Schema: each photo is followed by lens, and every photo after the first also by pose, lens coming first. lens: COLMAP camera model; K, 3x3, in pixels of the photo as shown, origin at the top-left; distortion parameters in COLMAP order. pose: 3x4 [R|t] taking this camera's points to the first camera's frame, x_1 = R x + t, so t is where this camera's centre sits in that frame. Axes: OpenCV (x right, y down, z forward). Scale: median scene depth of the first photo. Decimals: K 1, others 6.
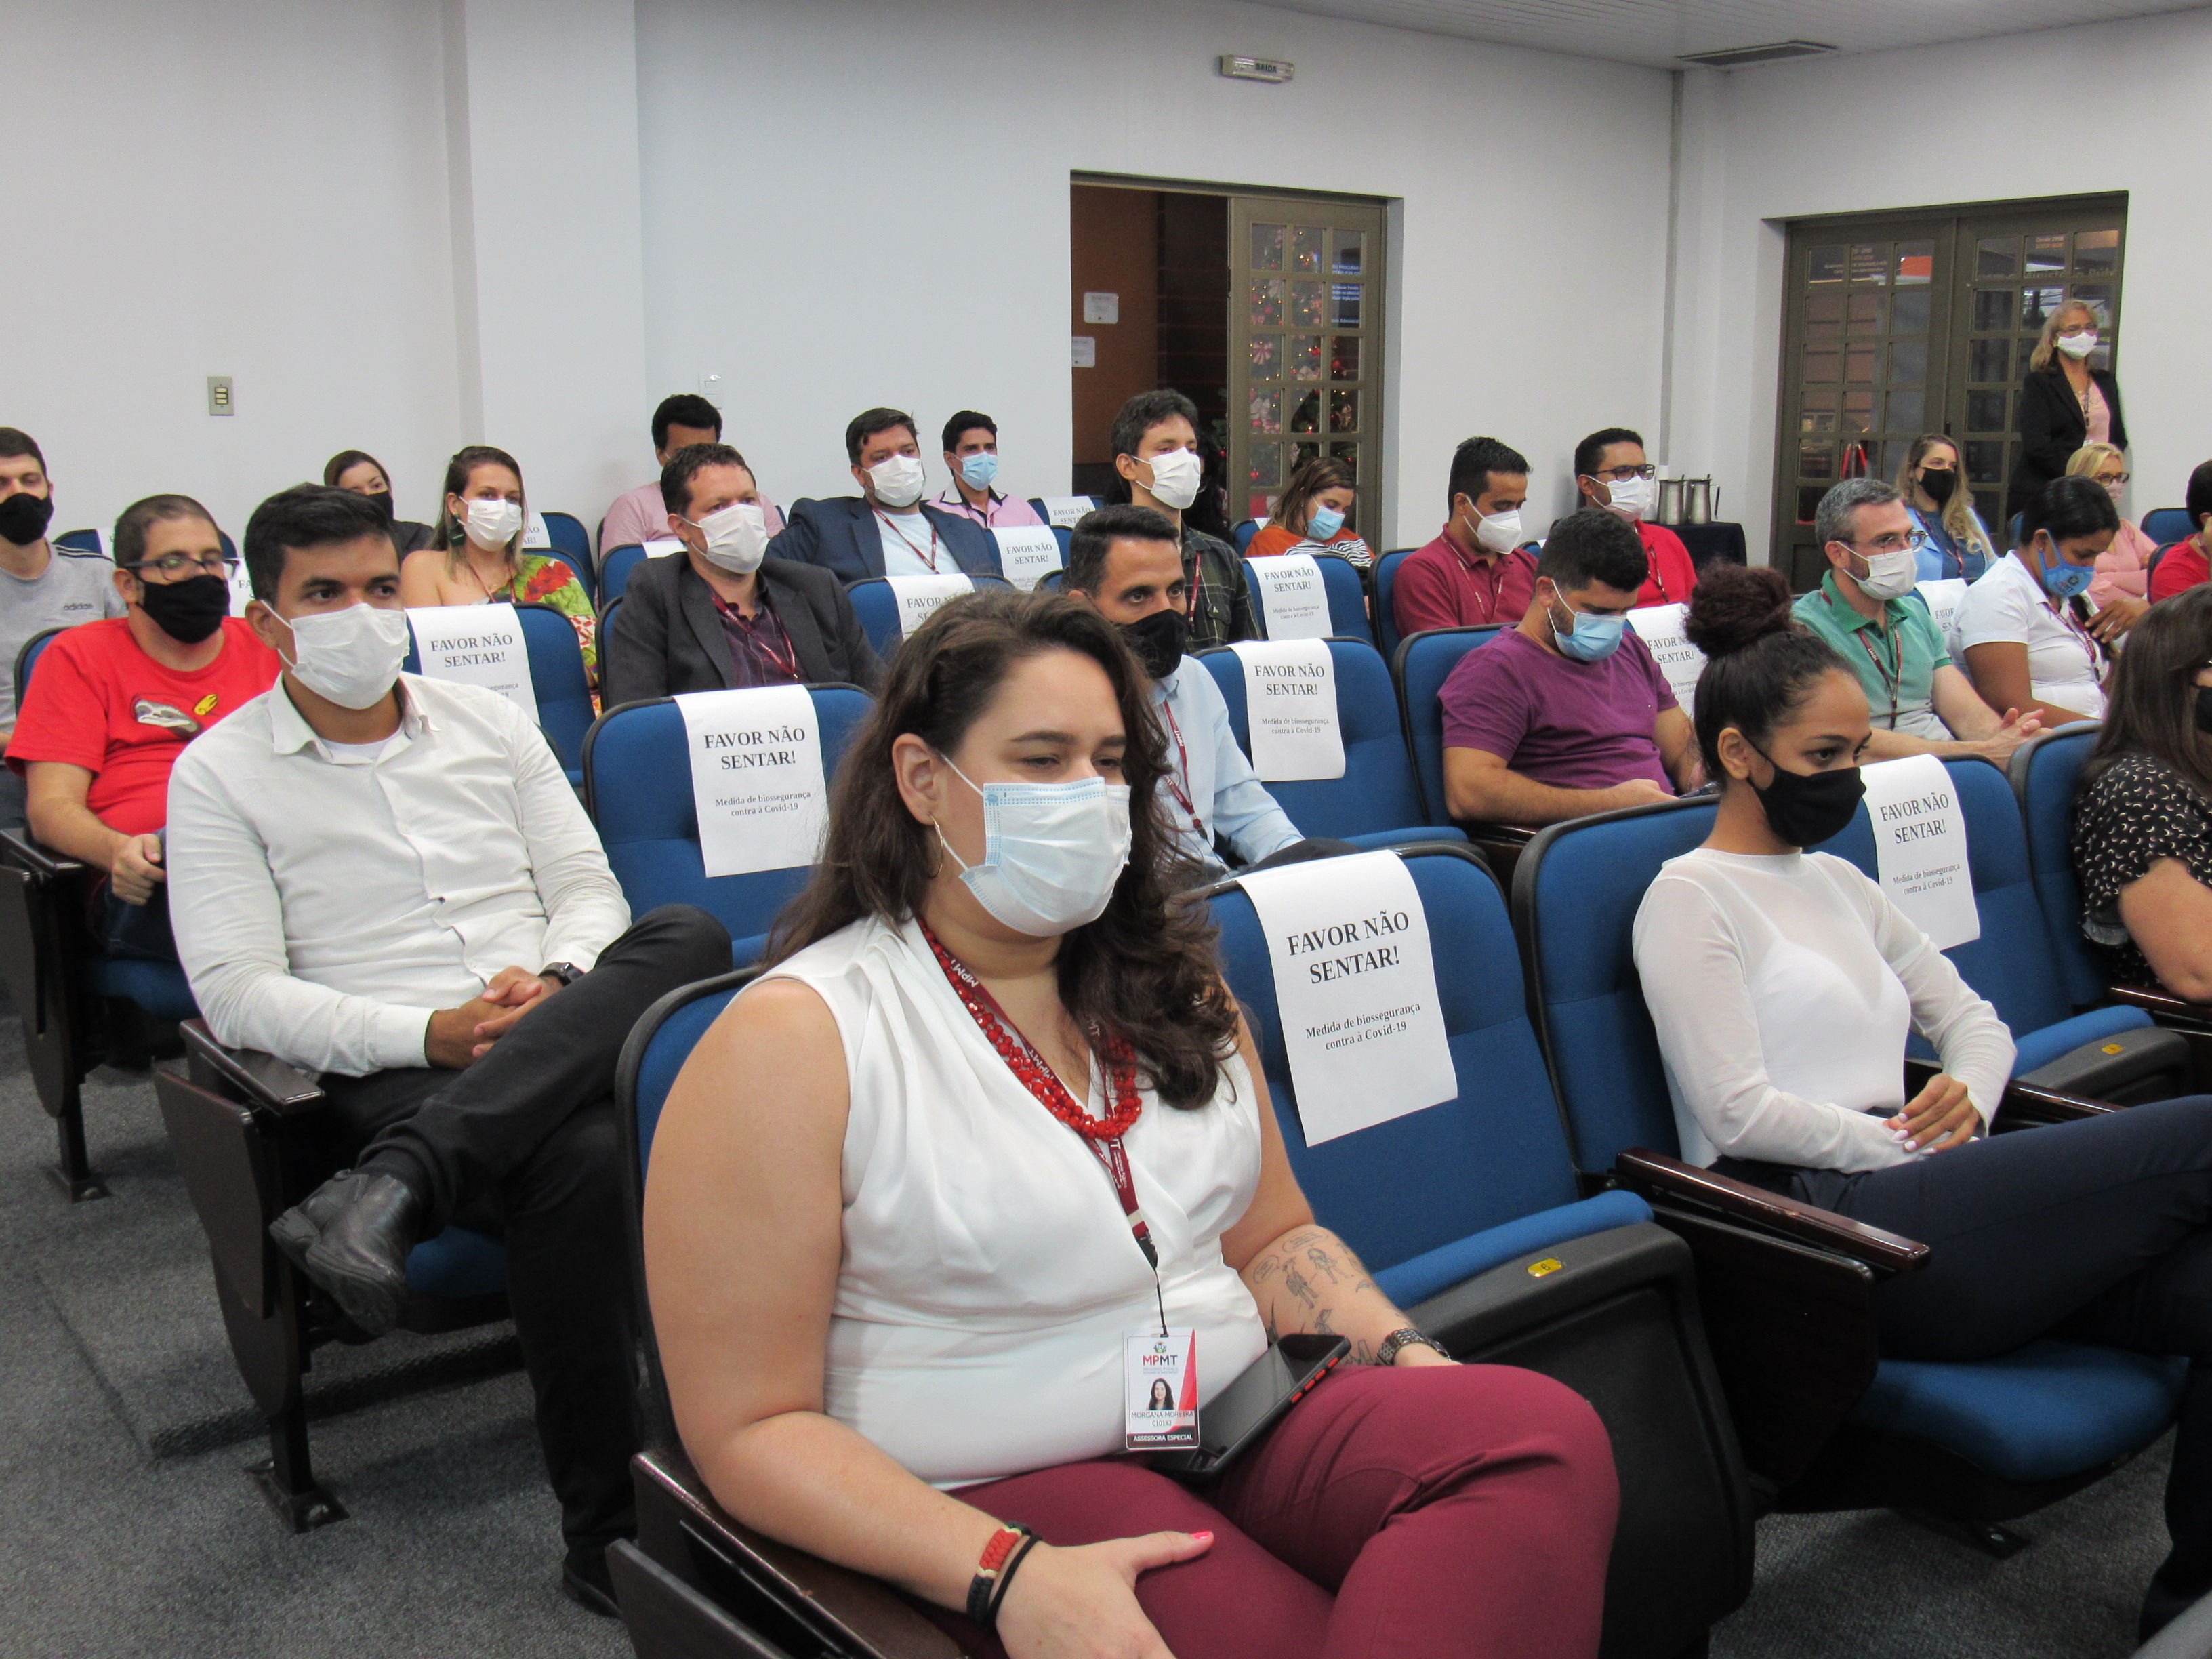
lens RADIAL K [[2135.0, 0, 1119.7], [0, 2135.0, 827.2], [0, 0, 1]] dist [-0.041017, 0.000000]
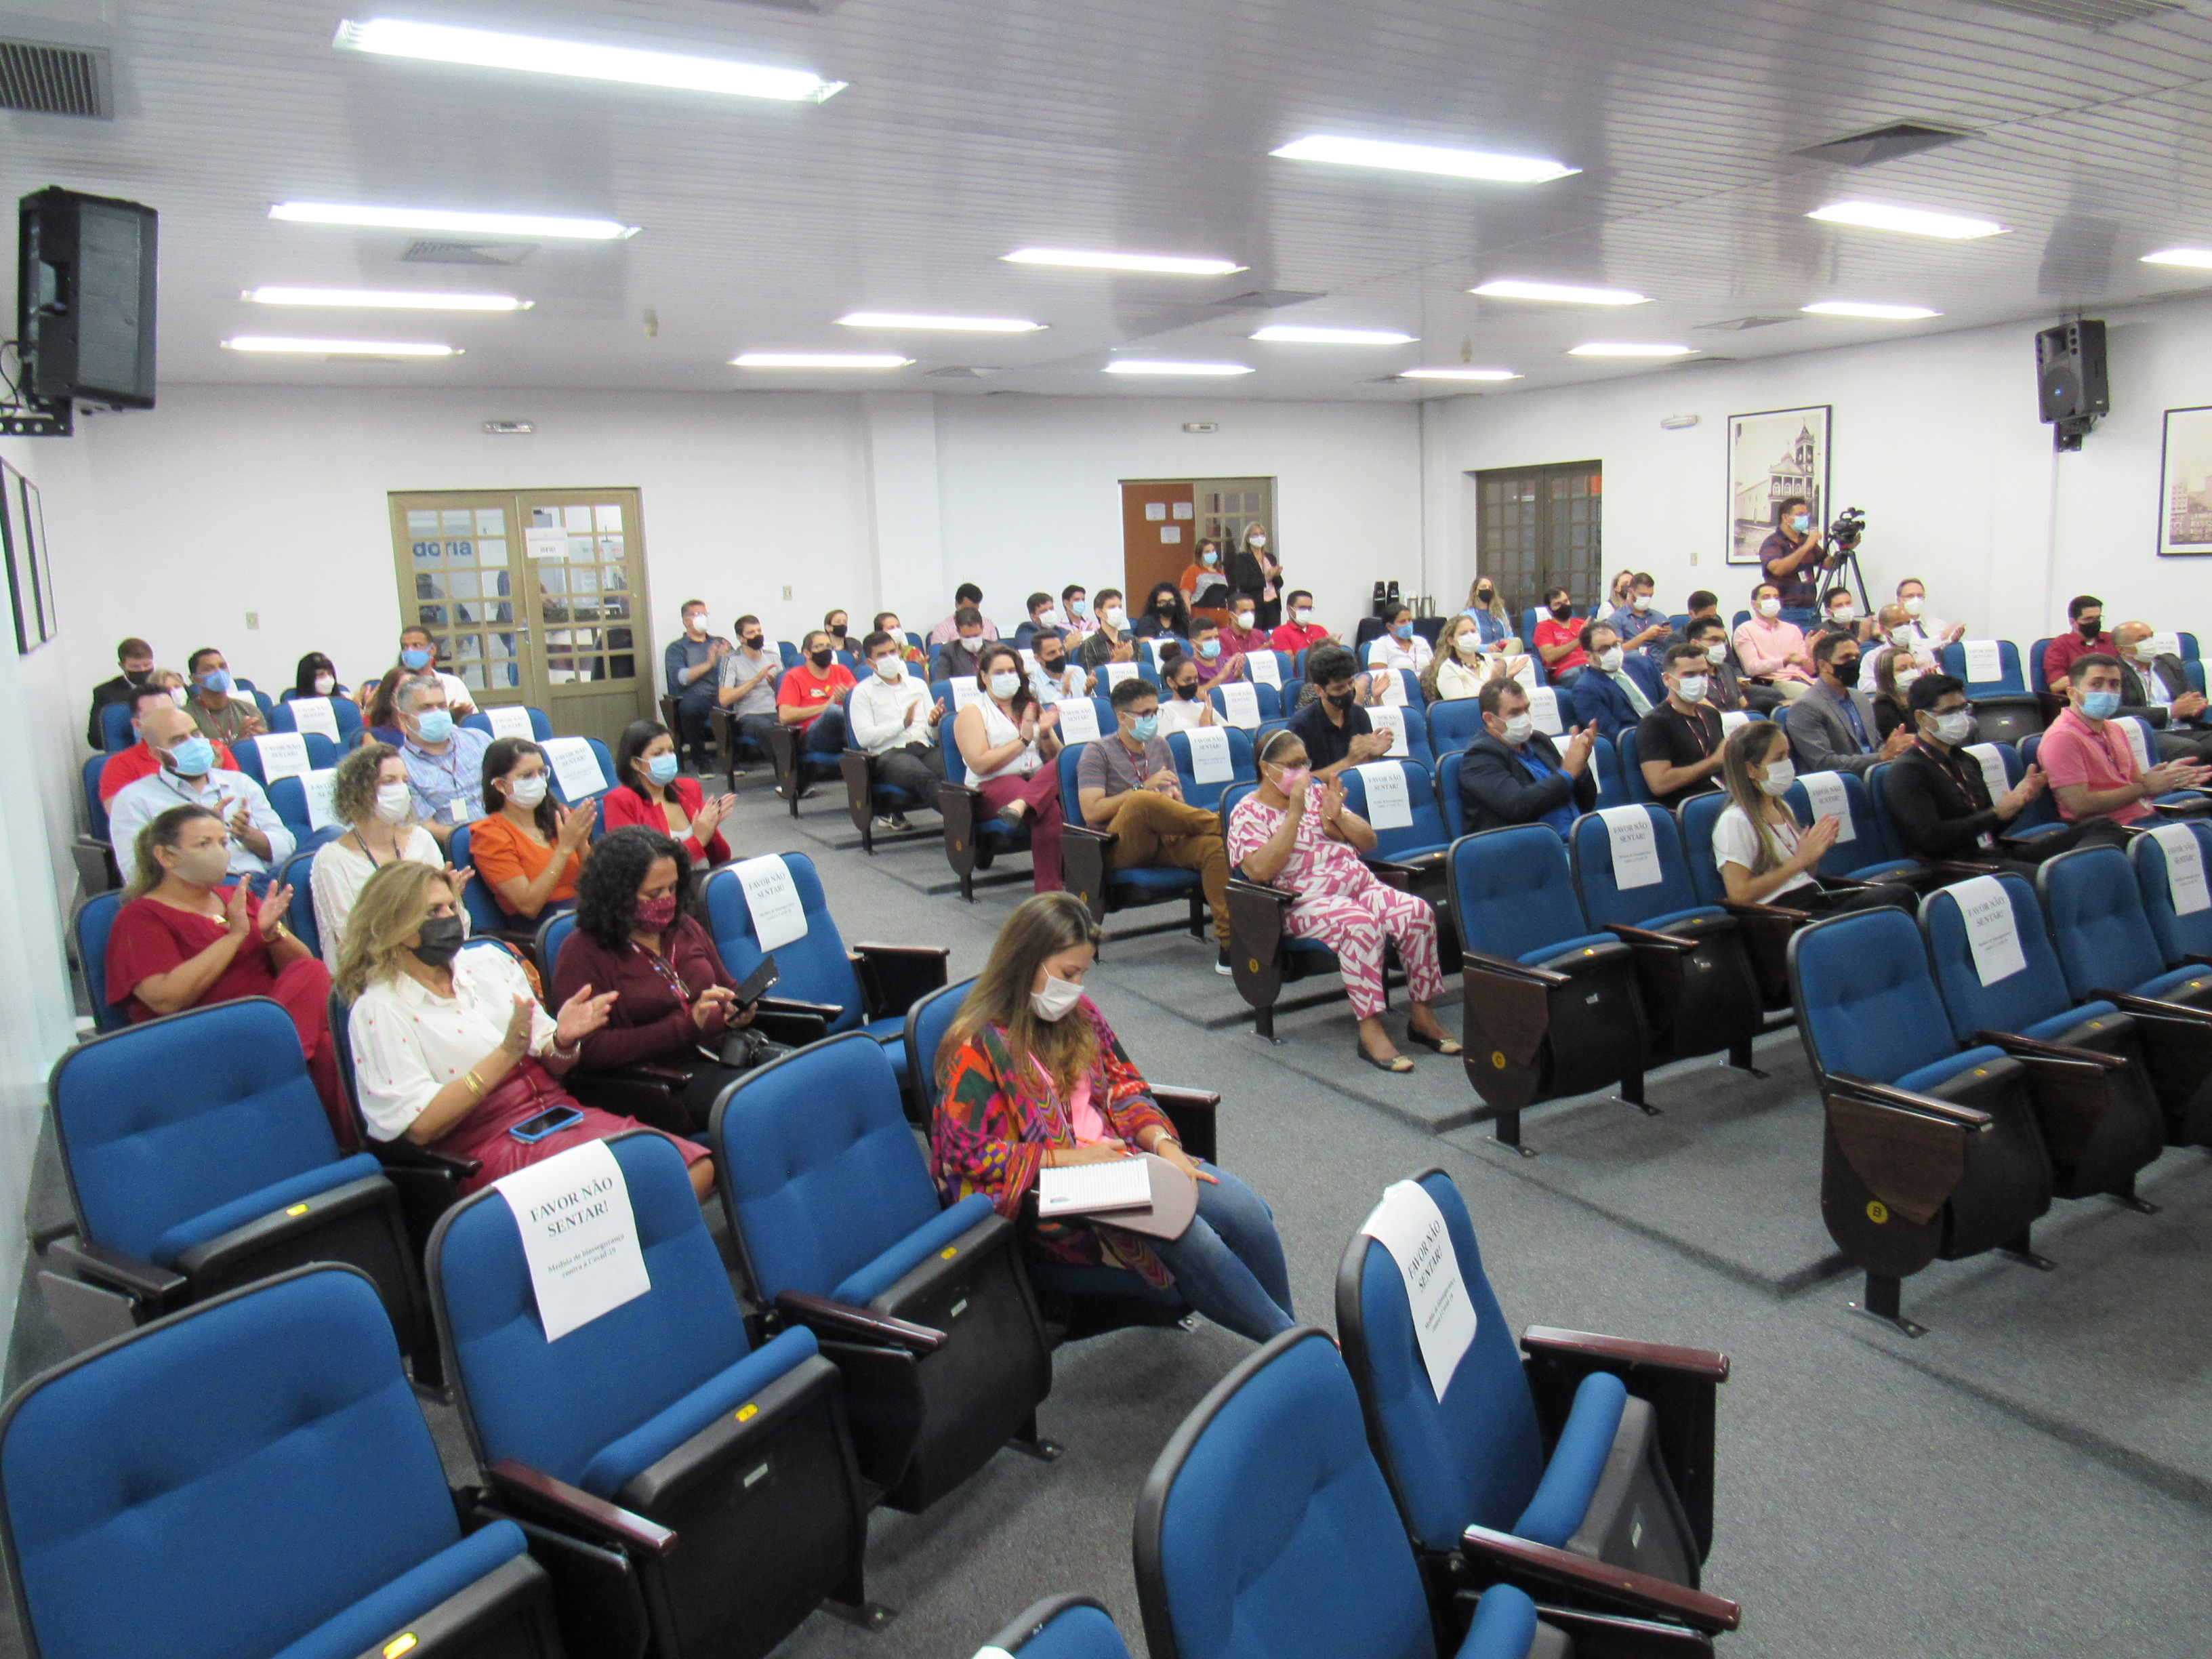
lens RADIAL K [[1602.8, 0, 1101.3], [0, 1602.8, 837.1], [0, 0, 1]] dist [-0.015956, 0.001564]
pose [[0.991816, -0.019612, -0.126161, 0.335167], [0.018317, 0.999767, -0.011413, 0.205062], [0.126355, 0.009009, 0.991944, -1.453912]]
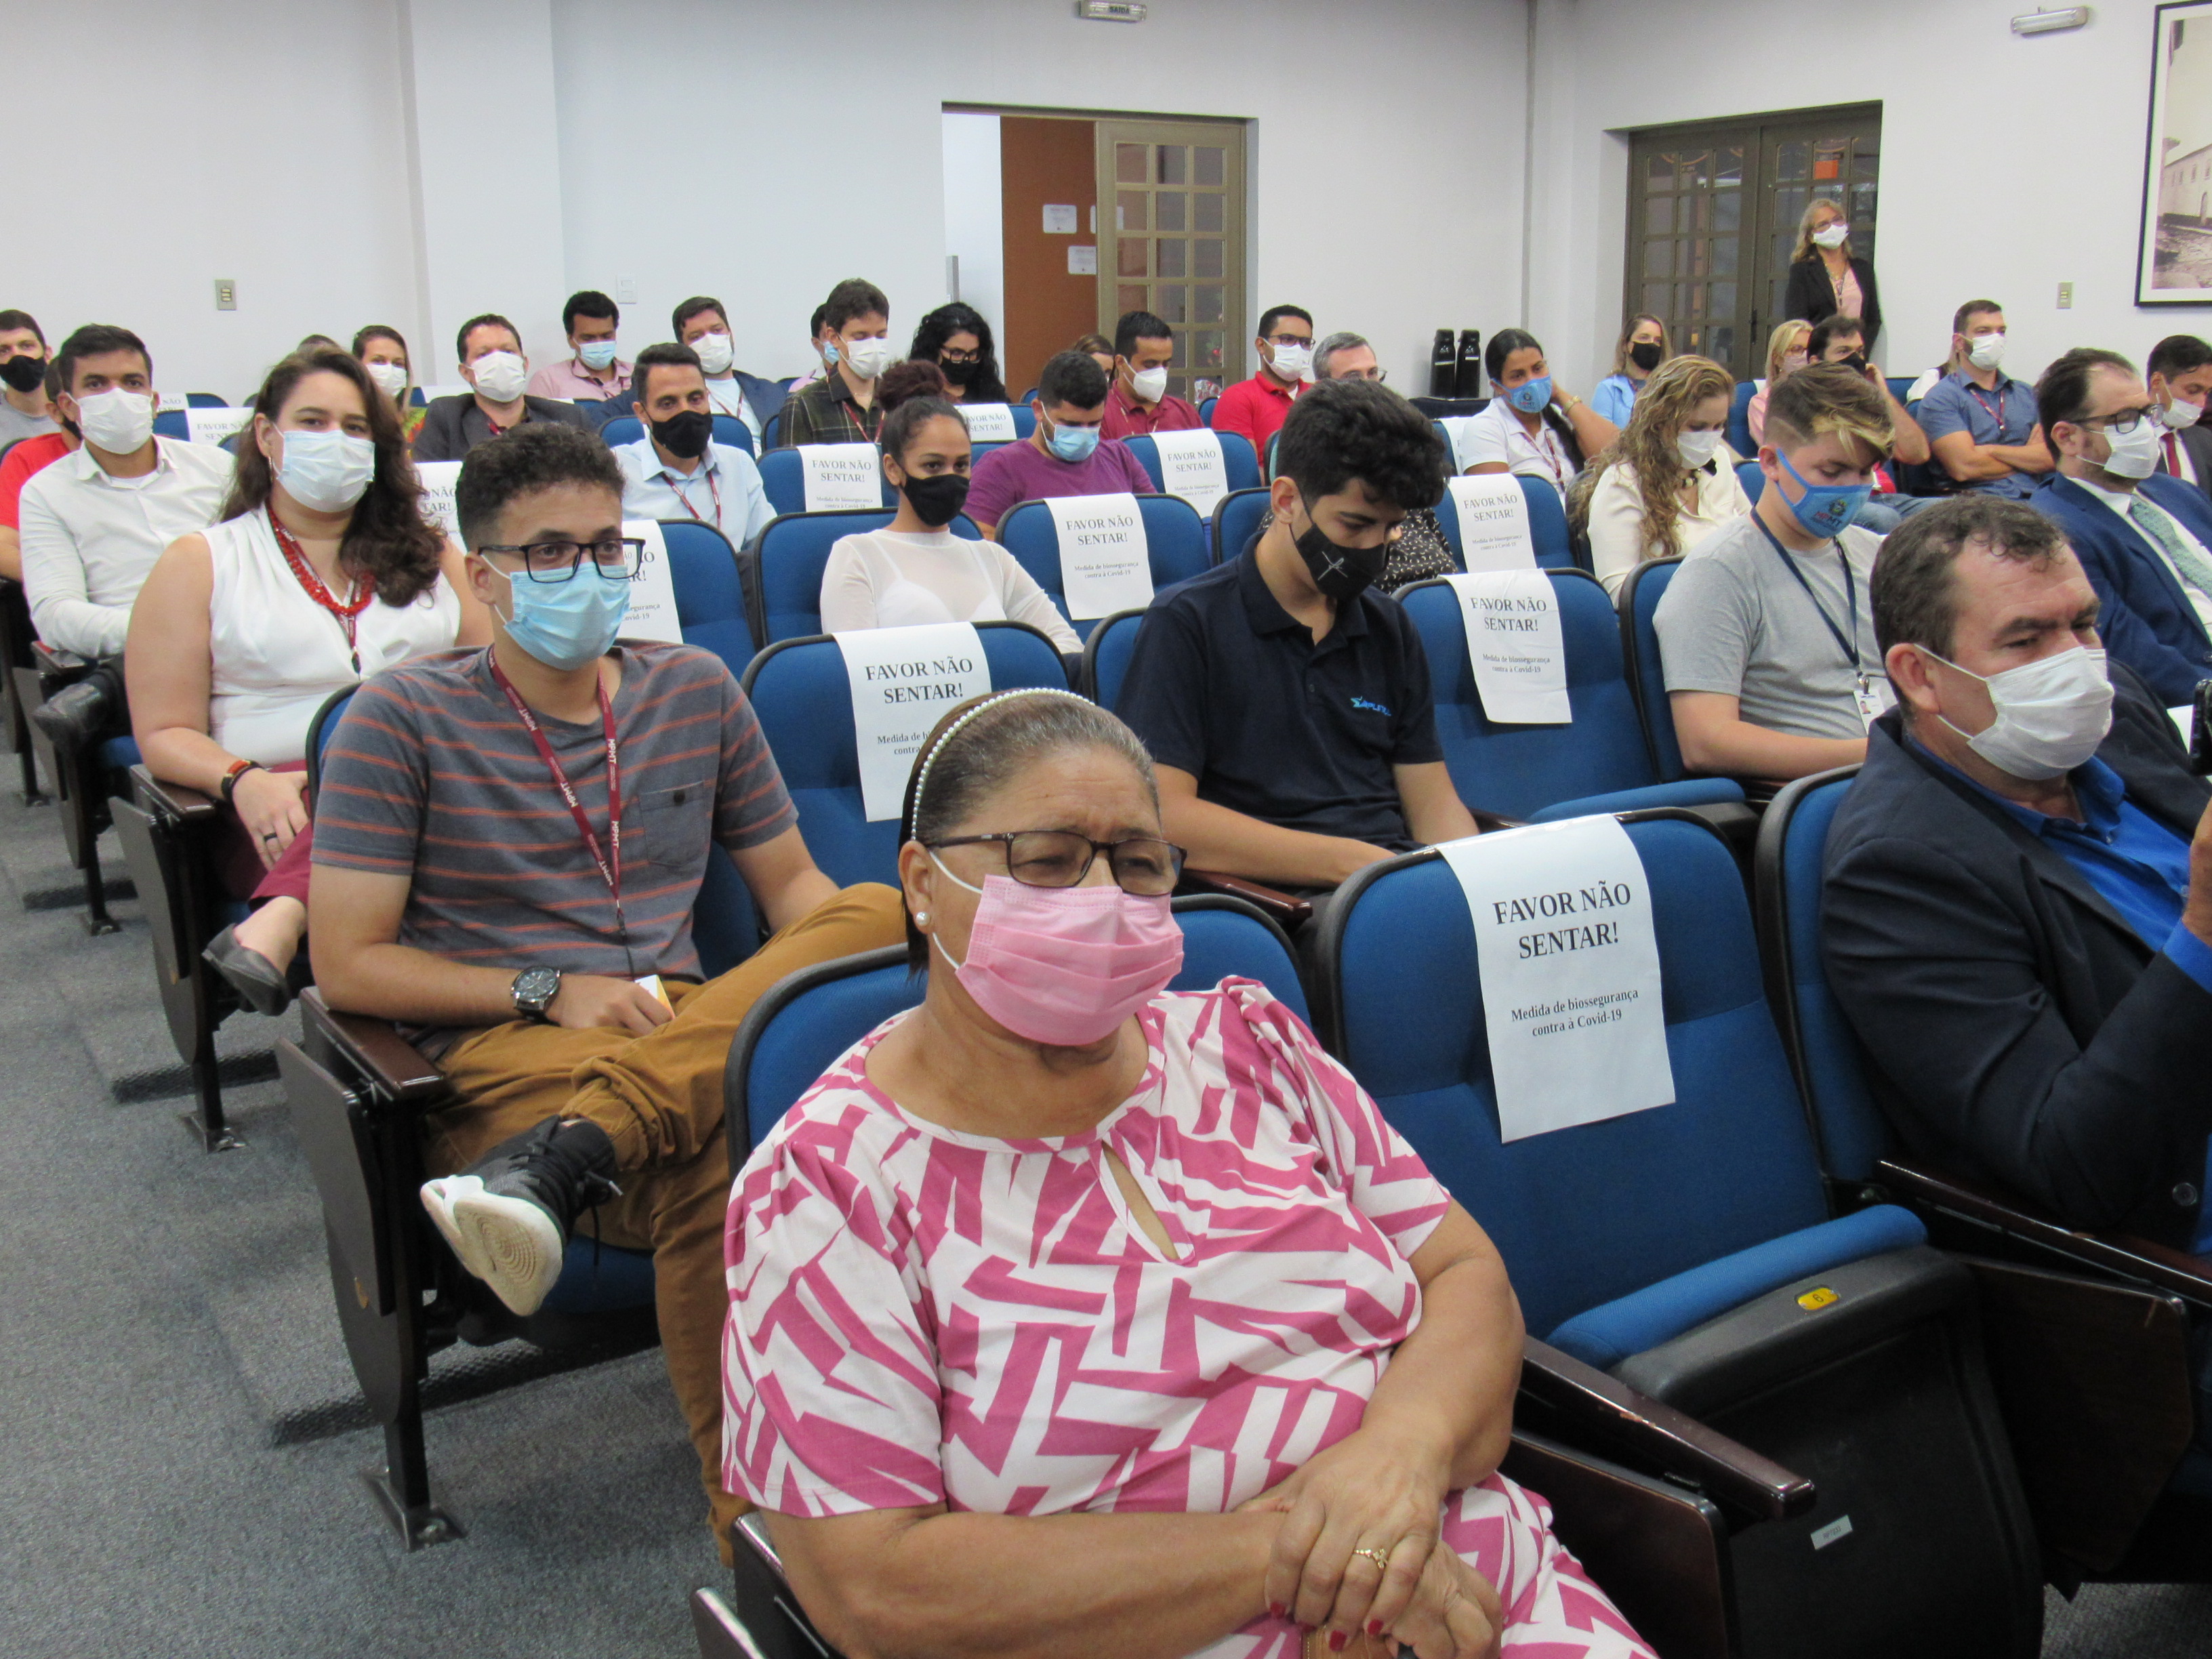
lens RADIAL K [[2135.0, 0, 1089.6], [0, 2135.0, 824.9], [0, 0, 1]] dist [-0.041017, 0.000000]
pose [[0.994813, 0.013539, -0.100814, 0.355412], [-0.009988, 0.999315, 0.035636, 0.104587], [0.101227, -0.034444, 0.994267, -0.375829]]
